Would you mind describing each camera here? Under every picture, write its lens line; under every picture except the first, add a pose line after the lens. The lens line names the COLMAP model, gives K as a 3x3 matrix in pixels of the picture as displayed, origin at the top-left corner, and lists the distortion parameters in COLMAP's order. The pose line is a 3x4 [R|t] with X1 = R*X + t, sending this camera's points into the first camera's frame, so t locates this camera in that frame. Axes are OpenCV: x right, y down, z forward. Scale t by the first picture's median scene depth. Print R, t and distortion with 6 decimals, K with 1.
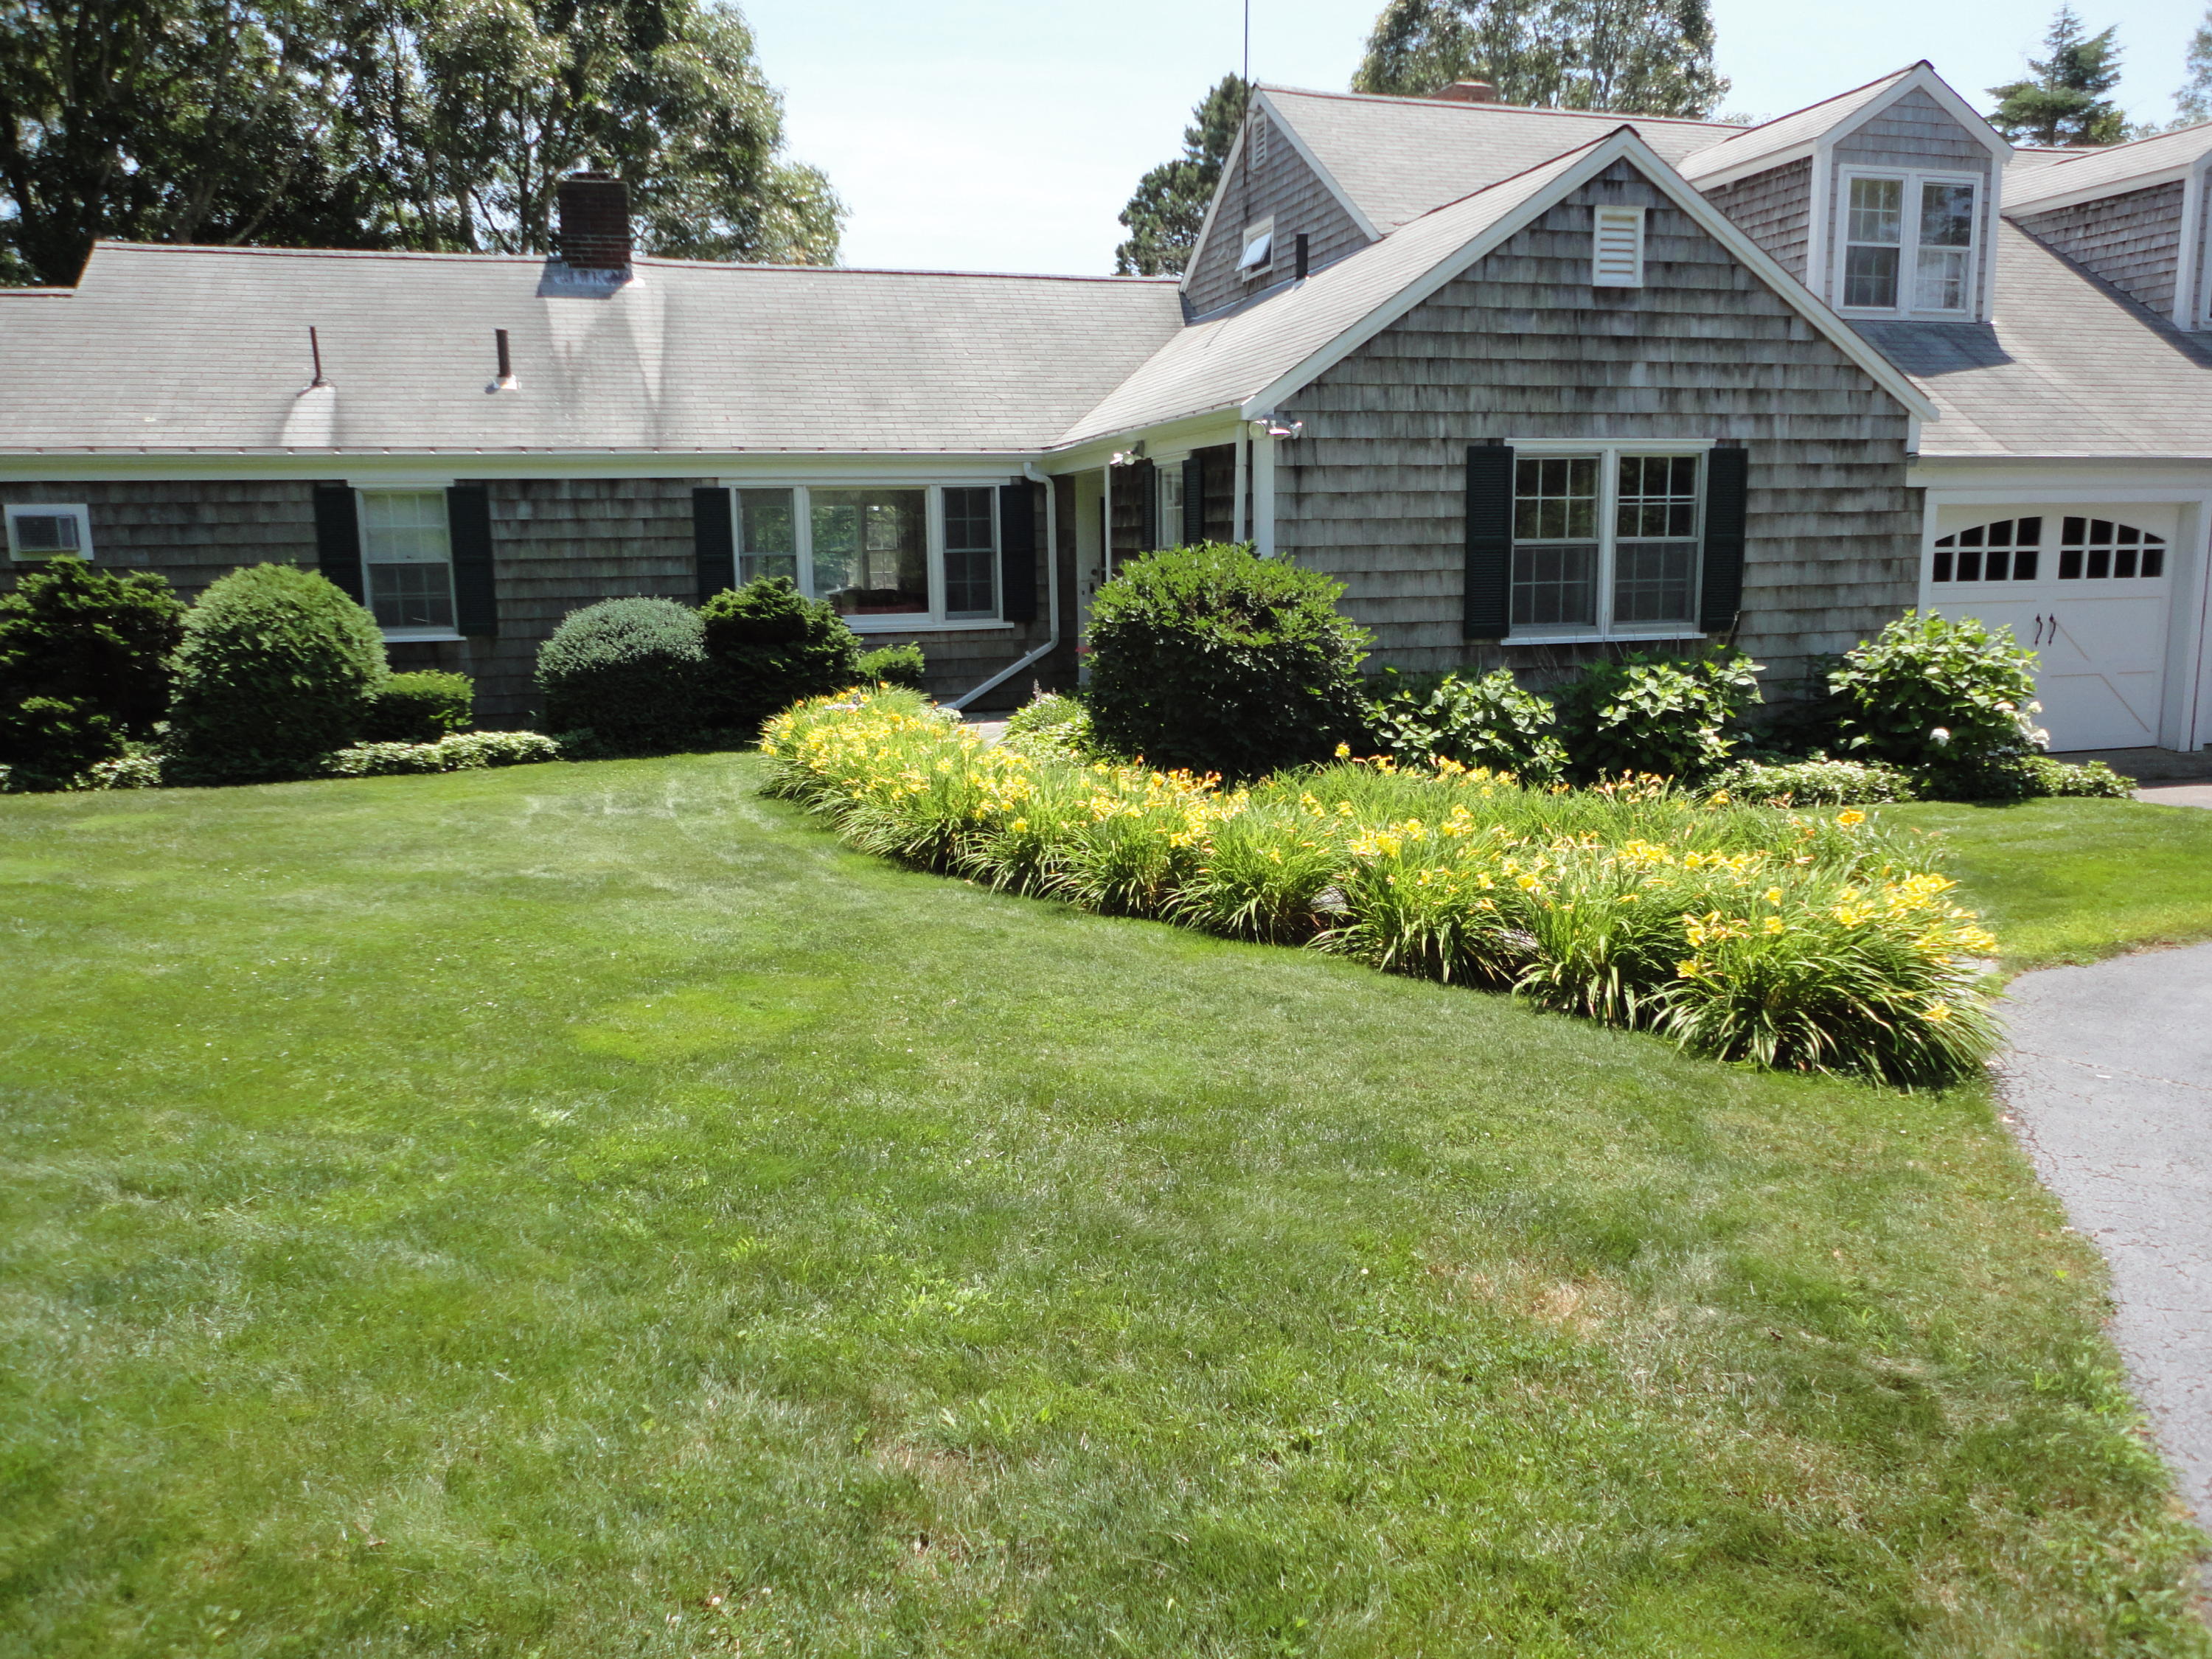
lens RADIAL K [[1605.0, 0, 1106.0], [0, 1605.0, 829.5], [0, 0, 1]] dist [0.005495, -0.005434]
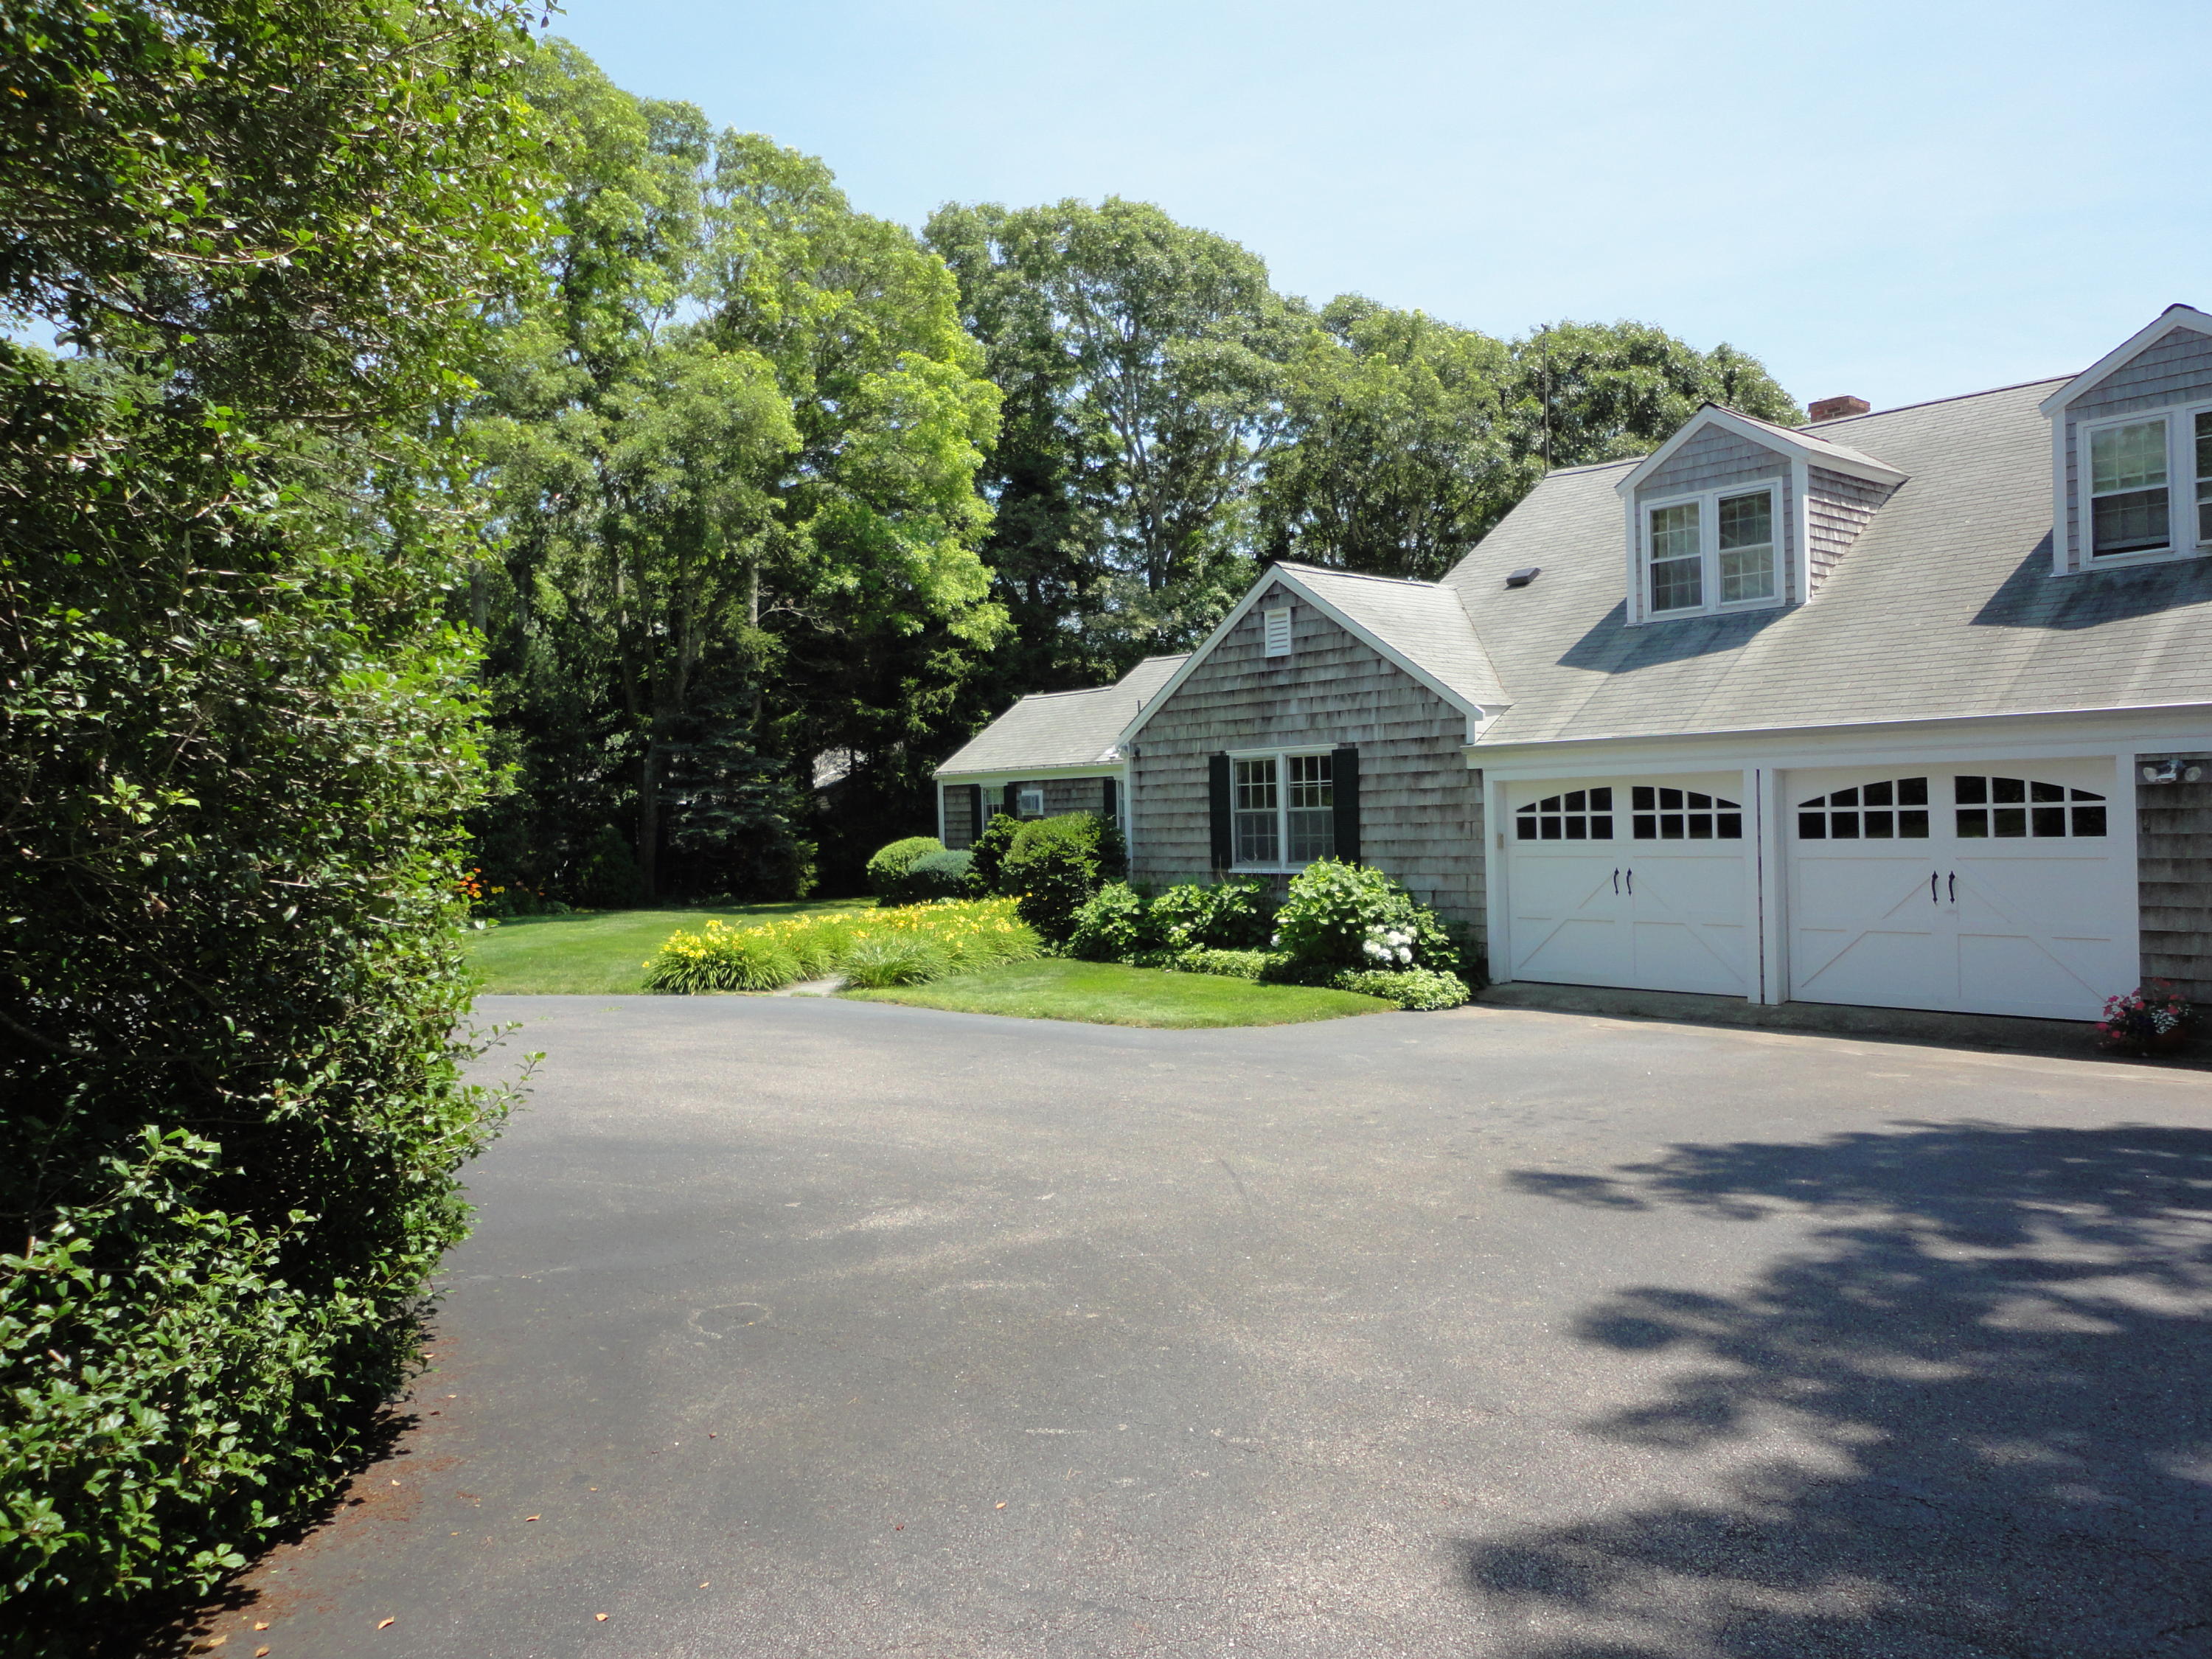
lens RADIAL K [[1605.0, 0, 1106.0], [0, 1605.0, 829.5], [0, 0, 1]] dist [0.005495, -0.005434]
pose [[0.428196, 0.013187, -0.903590, 1.618265], [-0.134904, 0.989622, -0.049486, -0.057314], [0.893560, 0.143088, 0.425531, 0.170083]]
